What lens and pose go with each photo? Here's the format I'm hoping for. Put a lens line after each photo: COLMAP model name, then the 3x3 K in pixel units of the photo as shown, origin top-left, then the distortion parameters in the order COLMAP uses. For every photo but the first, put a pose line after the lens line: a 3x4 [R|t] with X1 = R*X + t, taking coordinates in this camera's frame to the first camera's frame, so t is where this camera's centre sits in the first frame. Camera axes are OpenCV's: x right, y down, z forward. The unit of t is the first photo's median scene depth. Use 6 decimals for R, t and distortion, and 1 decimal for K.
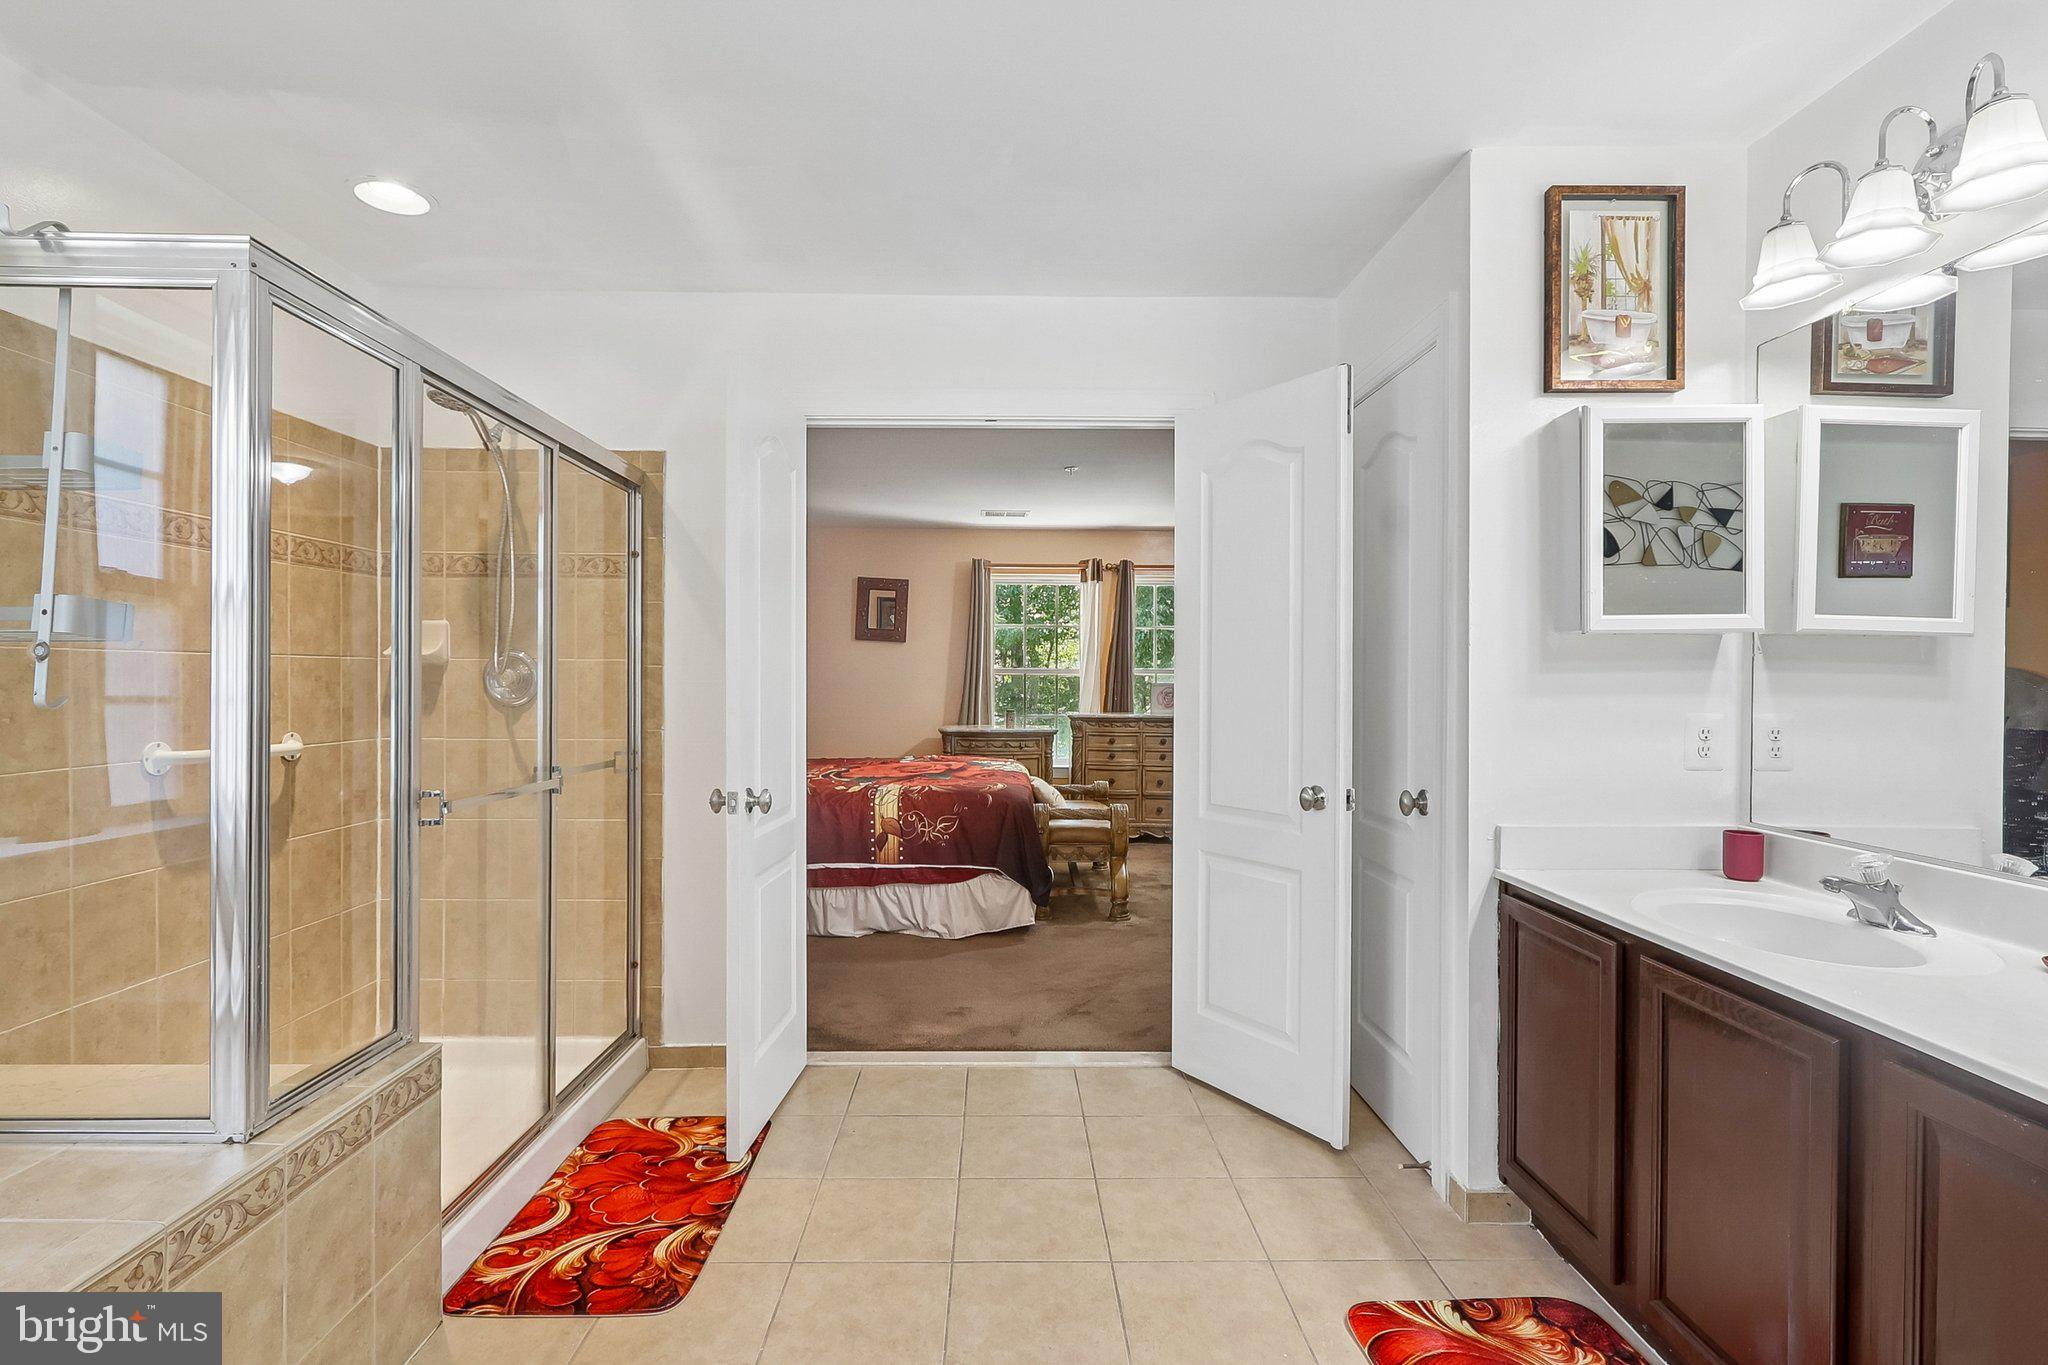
lens RADIAL K [[964.1, 0, 1021.1], [0, 964.1, 680.9], [0, 0, 1]] dist [0.000815, -0.002020]
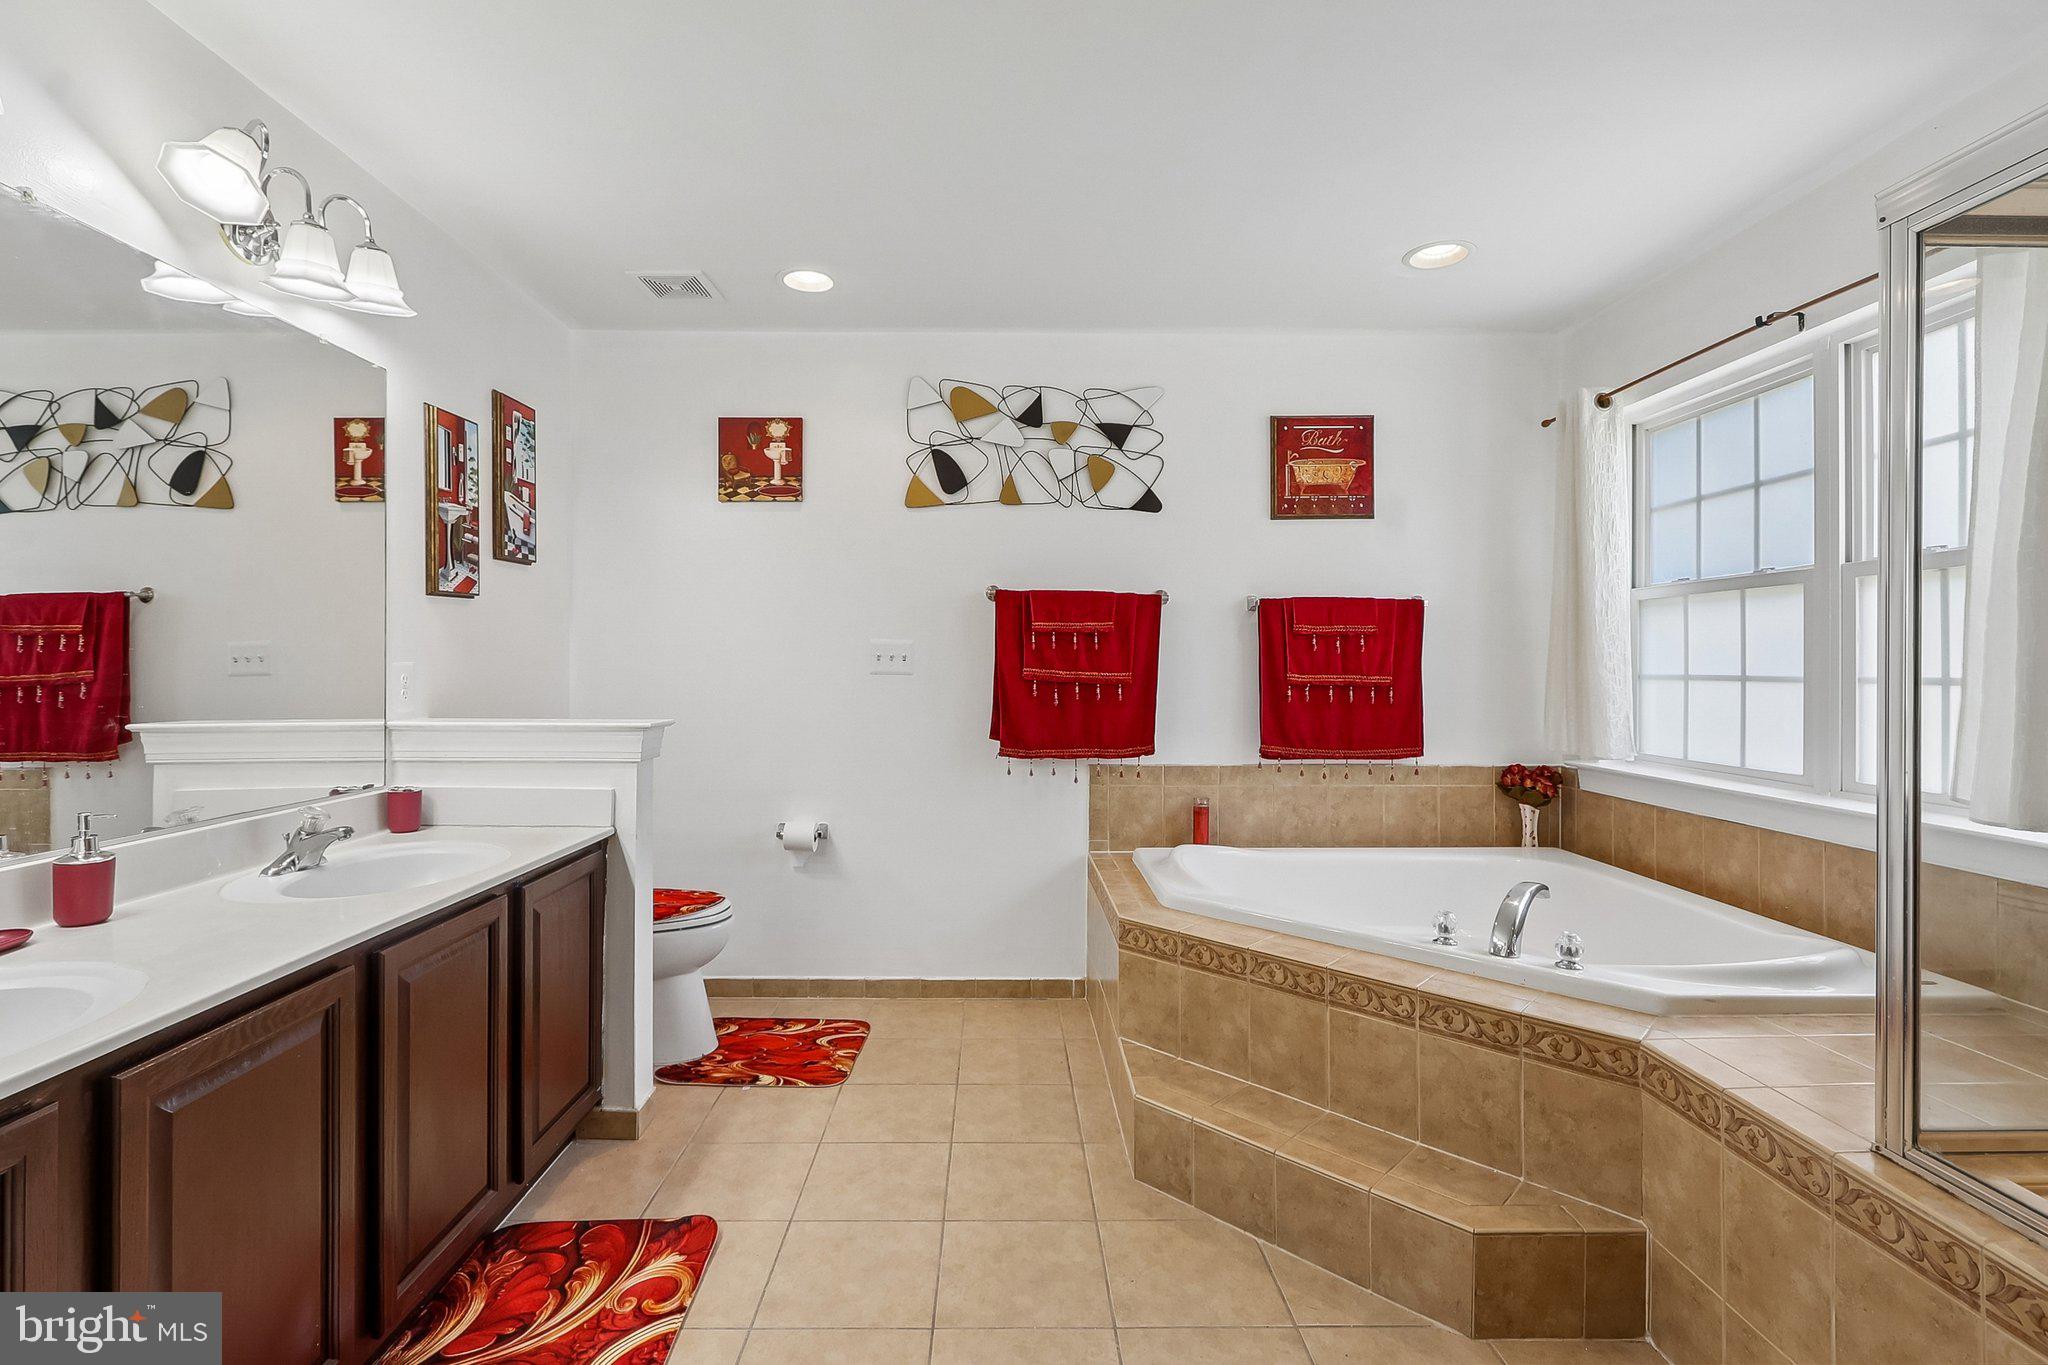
lens RADIAL K [[964.1, 0, 1021.7], [0, 964.1, 674.0], [0, 0, 1]] dist [0.000815, -0.002020]
pose [[-0.999939, -0.004036, 0.010300, 0.027367], [-0.003957, 0.999963, 0.007690, 0.005743], [-0.010331, 0.007649, -0.999917, 2.014060]]
